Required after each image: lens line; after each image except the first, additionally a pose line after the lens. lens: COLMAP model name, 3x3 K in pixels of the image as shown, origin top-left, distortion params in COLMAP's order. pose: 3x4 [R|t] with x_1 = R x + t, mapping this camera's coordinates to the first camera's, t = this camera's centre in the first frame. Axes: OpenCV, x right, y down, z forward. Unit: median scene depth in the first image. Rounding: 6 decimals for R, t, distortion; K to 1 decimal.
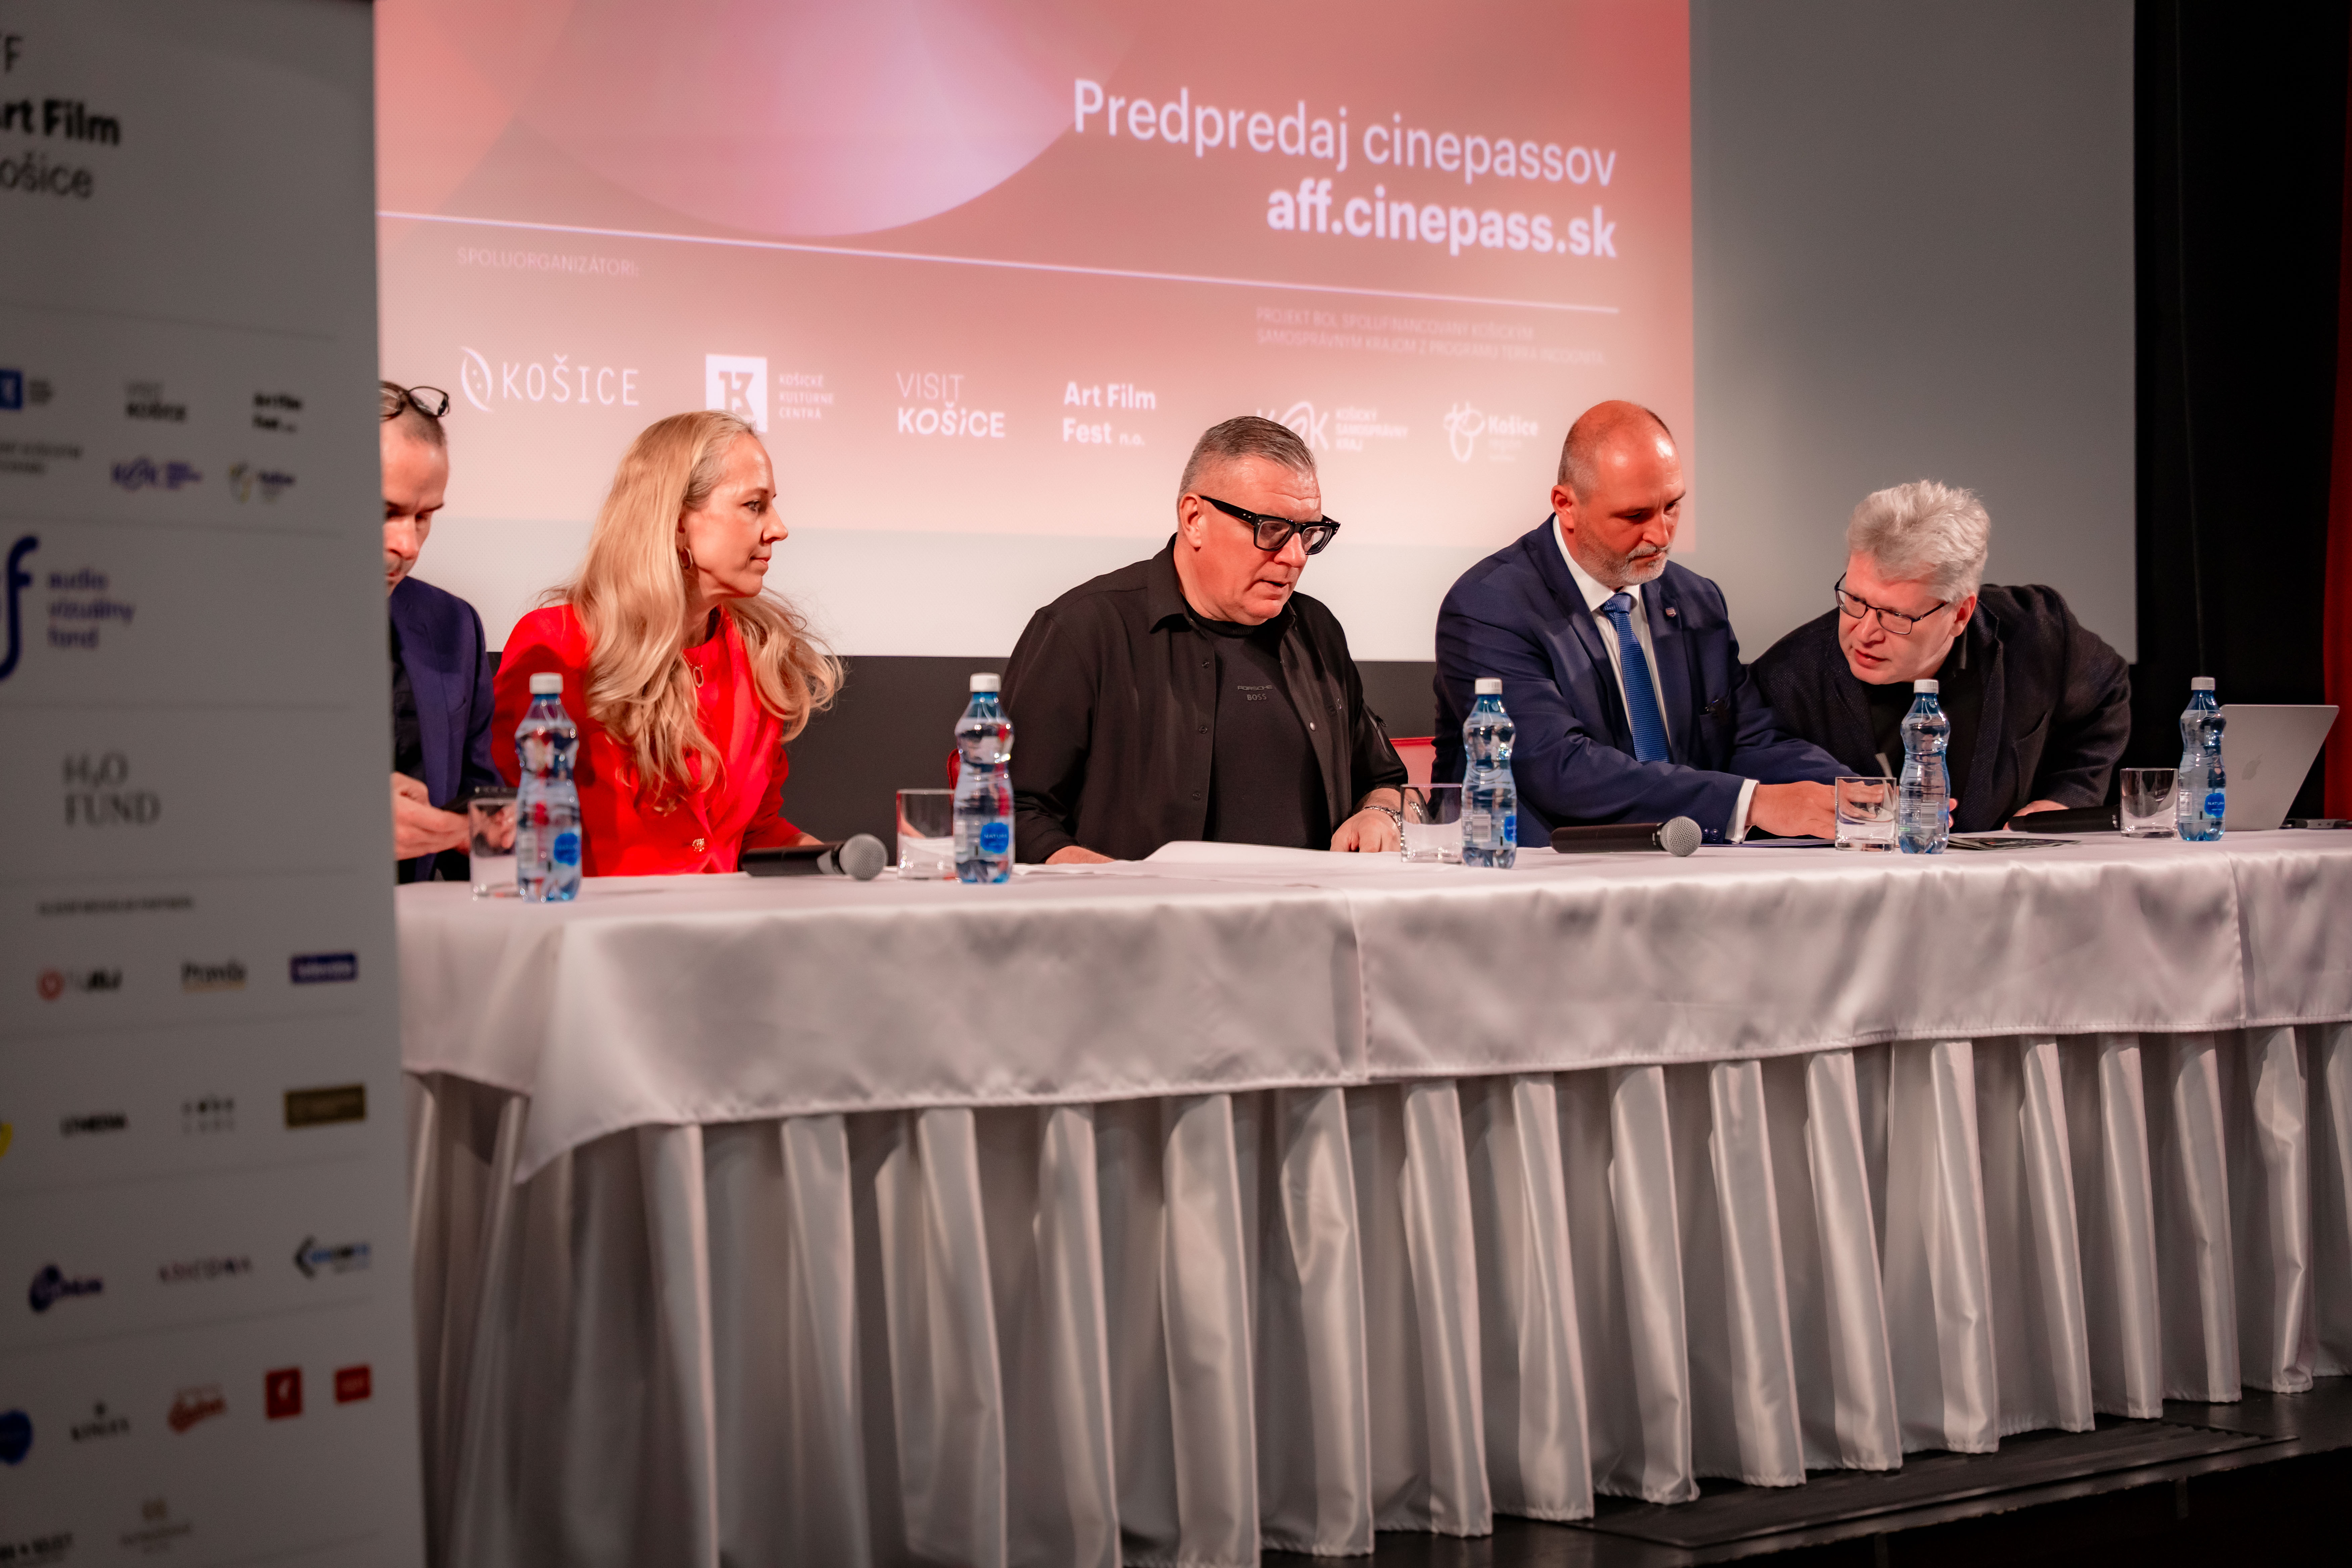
lens RADIAL K [[4586.1, 0, 1176.0], [0, 4586.1, 784.0], [0, 0, 1]] dist [-0.031399, 0.494357]
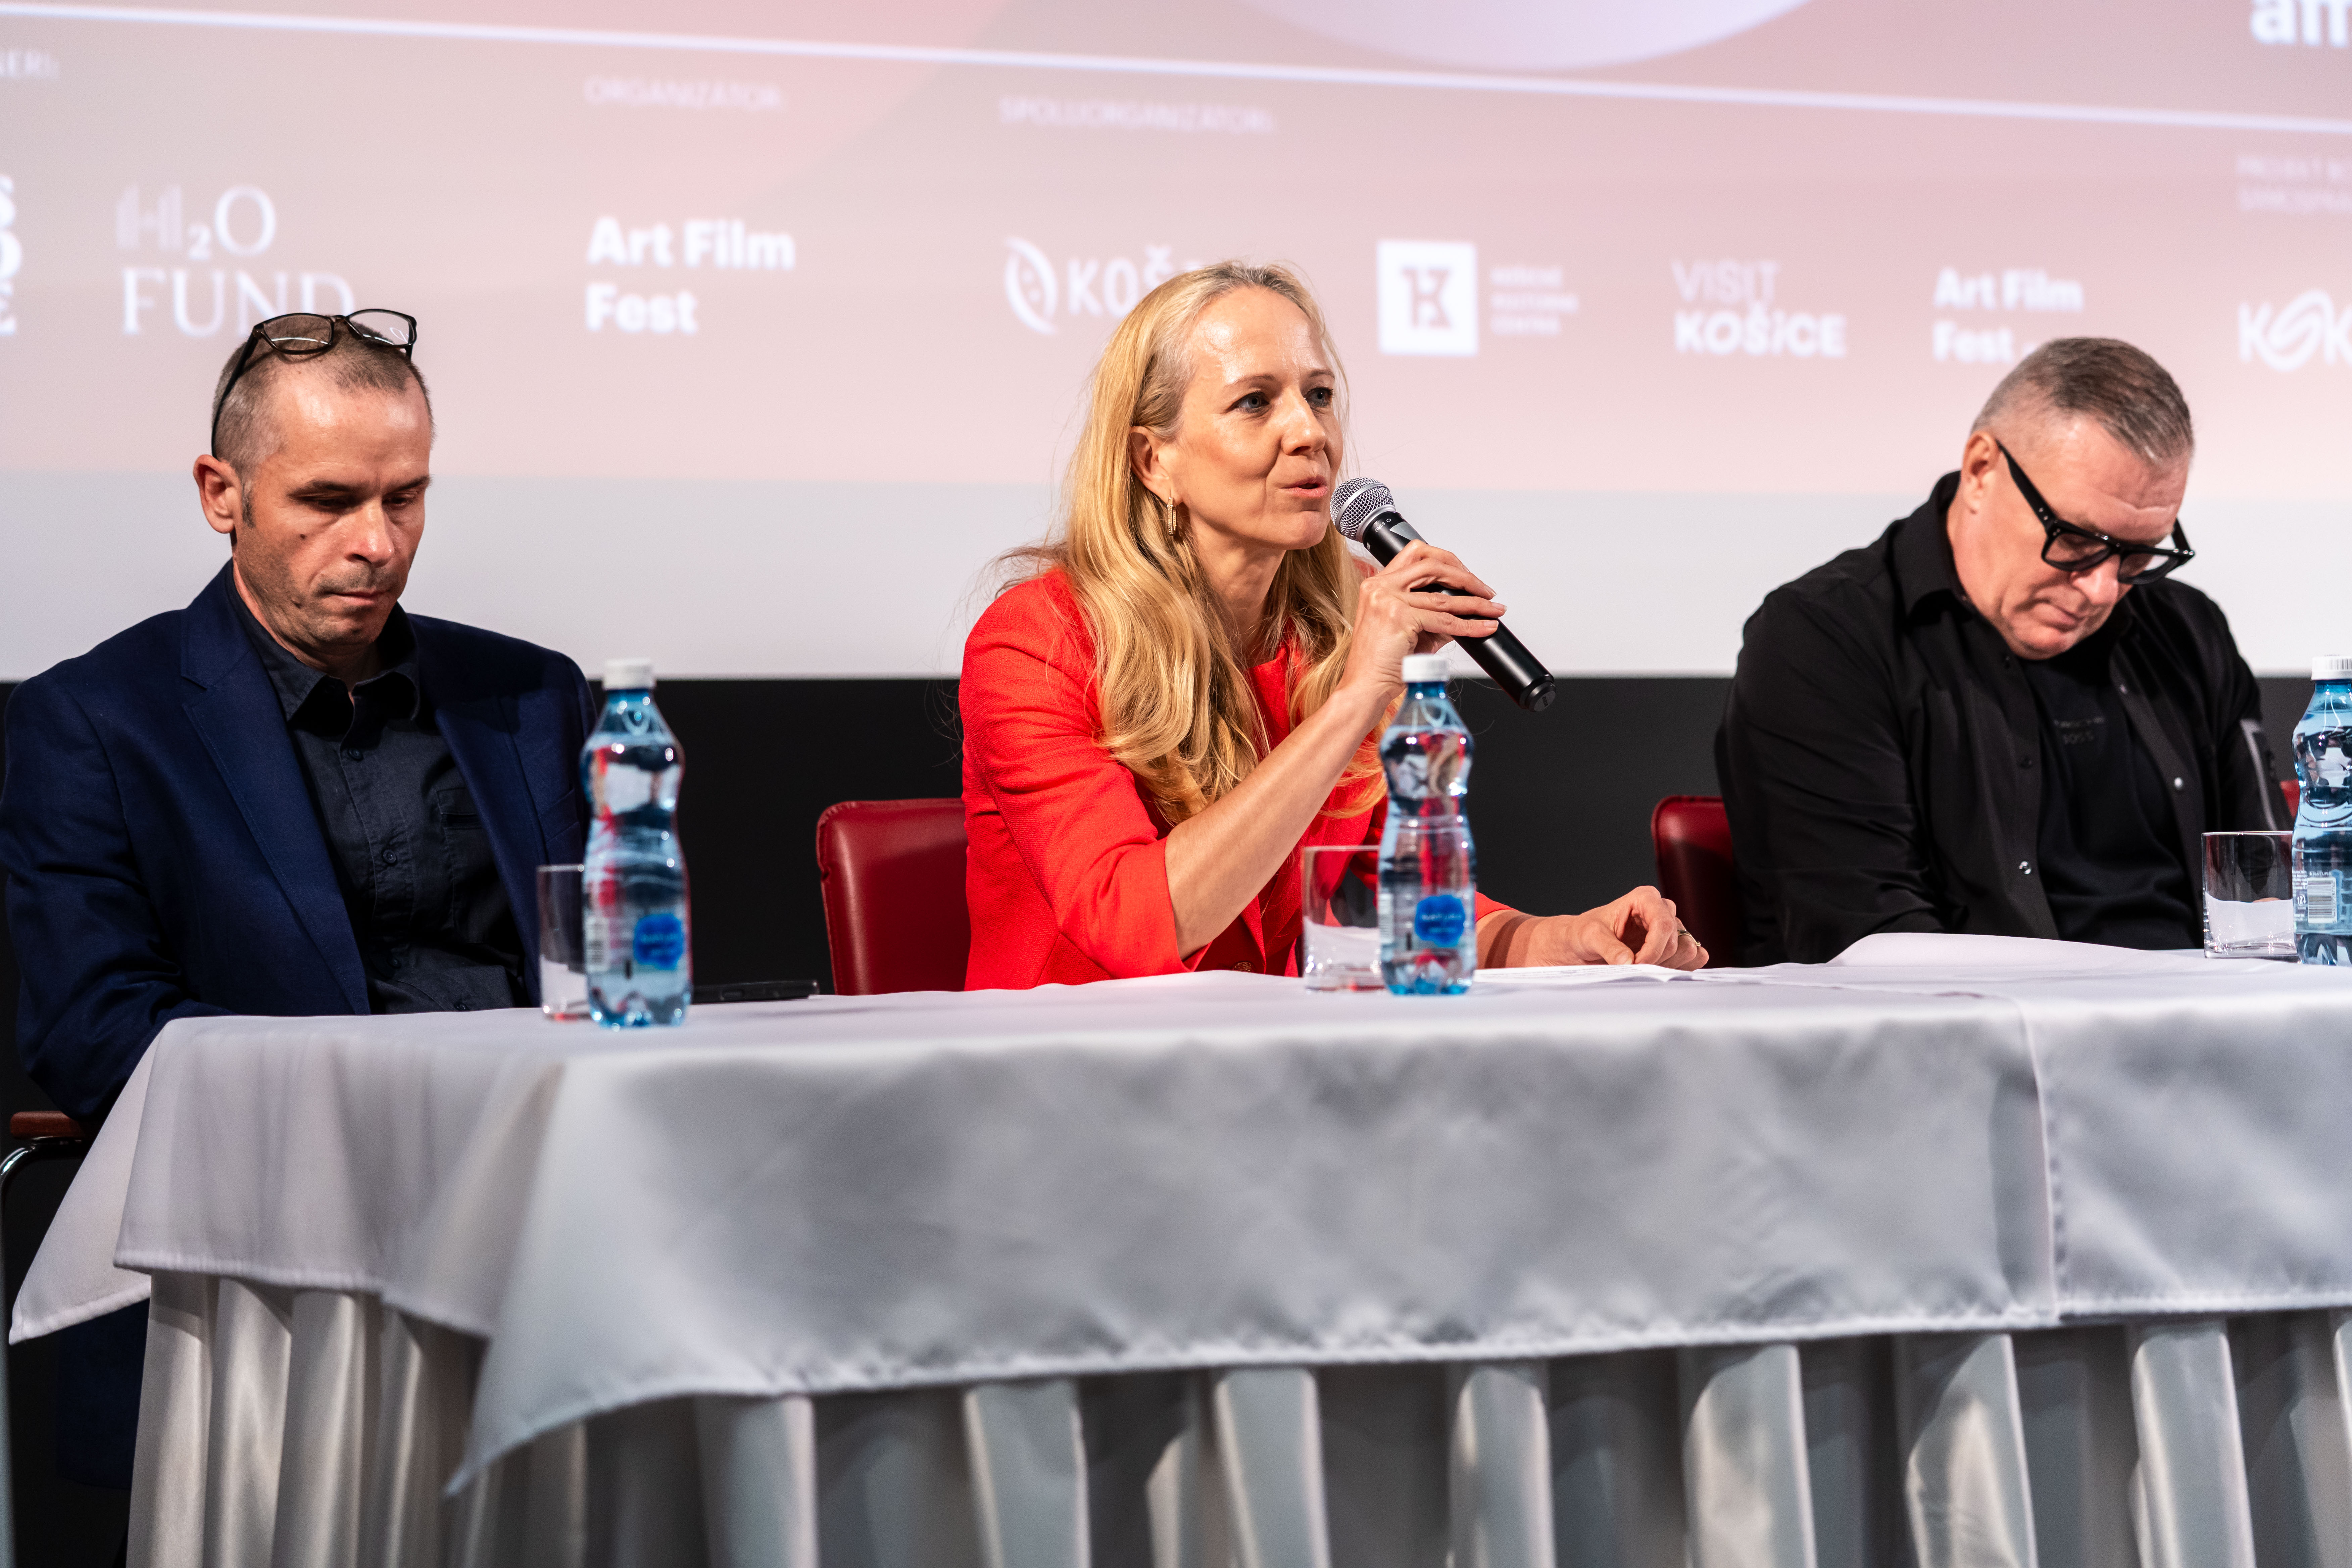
lens RADIAL K [[5633.7, 0, 1176.0], [0, 5633.7, 784.0], [0, 0, 1]] dist [0.143033, -3.433740]
pose [[0.969679, -0.017598, -0.243748, 0.111348], [0.012282, 0.999653, -0.023309, 0.010707], [0.244074, 0.019609, 0.969558, 0.262701]]
